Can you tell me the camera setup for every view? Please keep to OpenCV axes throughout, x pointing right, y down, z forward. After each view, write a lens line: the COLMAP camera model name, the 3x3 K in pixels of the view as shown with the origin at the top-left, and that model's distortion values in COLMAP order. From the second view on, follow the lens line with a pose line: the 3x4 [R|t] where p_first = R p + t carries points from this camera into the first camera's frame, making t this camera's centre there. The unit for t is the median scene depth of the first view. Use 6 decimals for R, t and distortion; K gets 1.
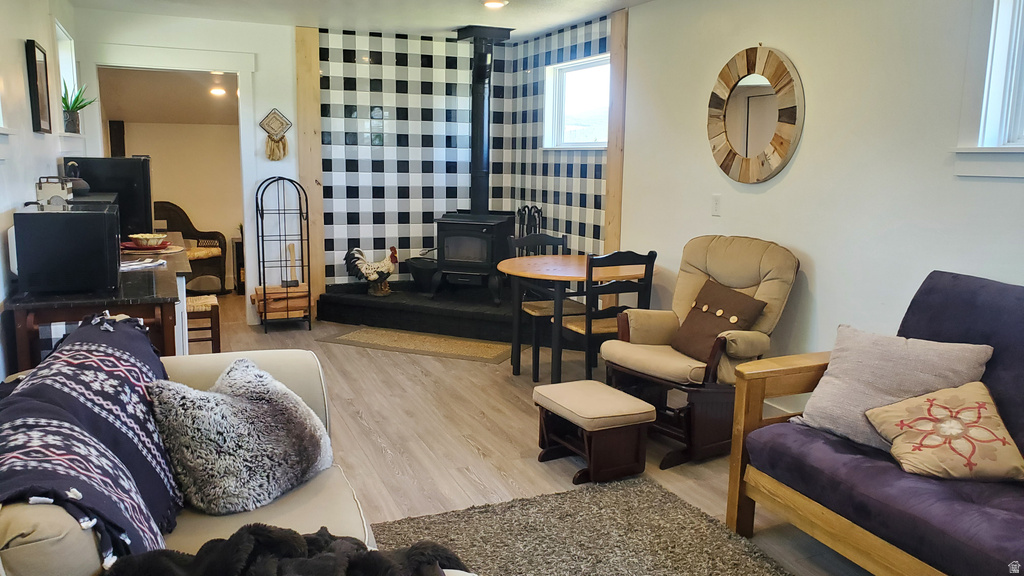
lens RADIAL K [[775.3, 0, 512.0], [0, 775.3, 288.0], [0, 0, 1]] dist [-0.006963, 0.013444]
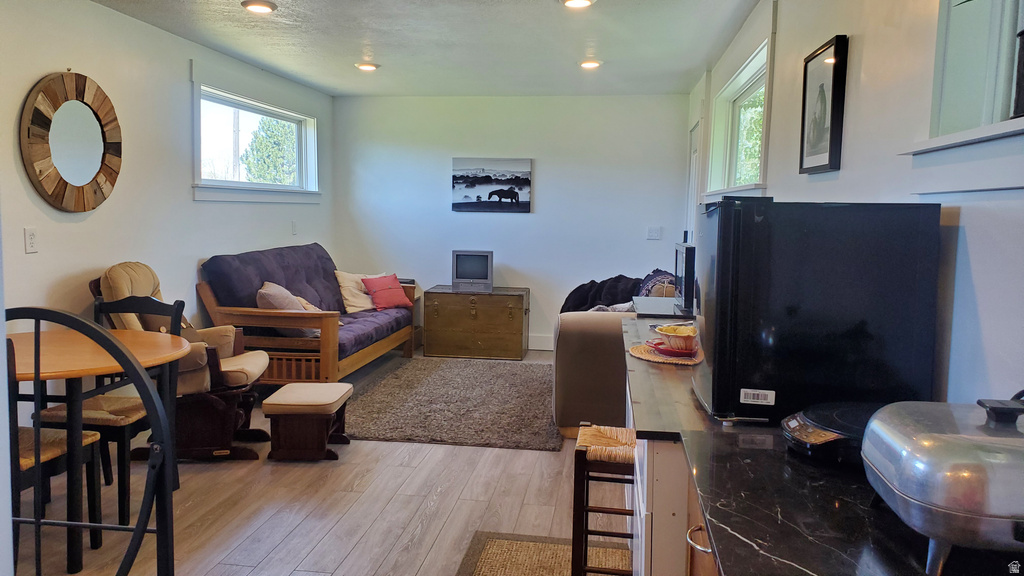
lens RADIAL K [[775.3, 0, 512.0], [0, 775.3, 288.0], [0, 0, 1]] dist [-0.006963, 0.013444]
pose [[-0.859960, -0.063114, 0.506444, -0.489314], [0.072308, 0.967247, 0.243322, -0.180227], [-0.505213, 0.245867, -0.827230, 1.165854]]
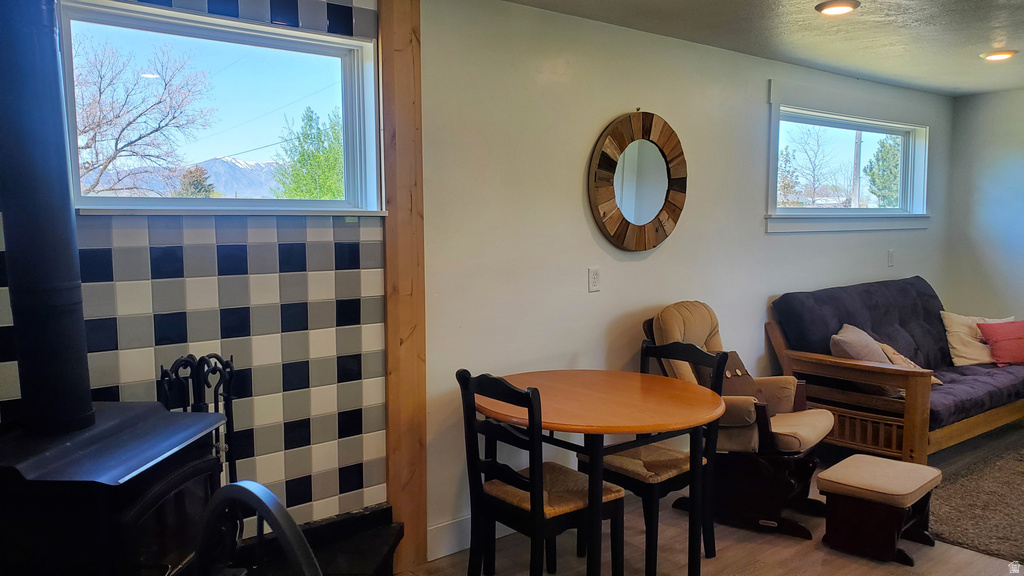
lens RADIAL K [[775.3, 0, 512.0], [0, 775.3, 288.0], [0, 0, 1]] dist [-0.006963, 0.013444]
pose [[-0.270934, -0.080720, 0.959208, -0.433339], [0.169179, 0.976974, 0.130000, -0.182336], [-0.947614, 0.197500, -0.251039, 1.055162]]
